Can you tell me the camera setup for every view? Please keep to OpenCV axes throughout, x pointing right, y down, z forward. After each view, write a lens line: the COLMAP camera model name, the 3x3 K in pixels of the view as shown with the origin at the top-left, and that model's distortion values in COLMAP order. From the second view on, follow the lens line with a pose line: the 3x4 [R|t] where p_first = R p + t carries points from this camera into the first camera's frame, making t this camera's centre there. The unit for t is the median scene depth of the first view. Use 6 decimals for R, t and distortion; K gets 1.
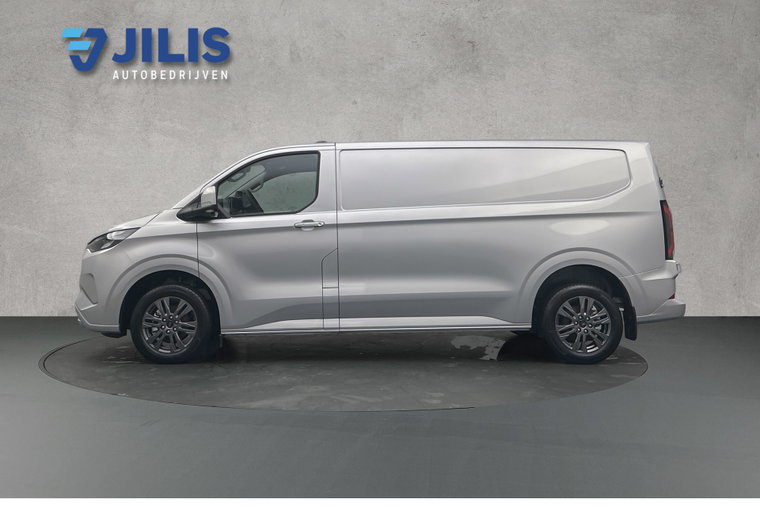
lens RADIAL K [[596.2, 0, 380.0], [0, 596.2, 253.2], [0, 0, 1]] dist [0.008879, -0.001415]
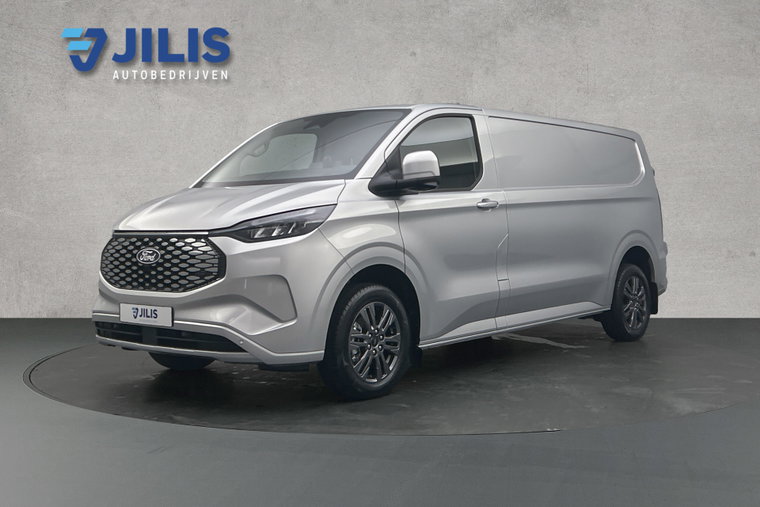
lens RADIAL K [[596.2, 0, 380.5], [0, 596.2, 253.4], [0, 0, 1]] dist [0.008879, -0.001415]
pose [[1.000000, 0.000212, 0.000892, -0.087285], [-0.000212, 1.000000, 0.000015, 0.018399], [-0.000892, -0.000015, 1.000000, 0.189129]]
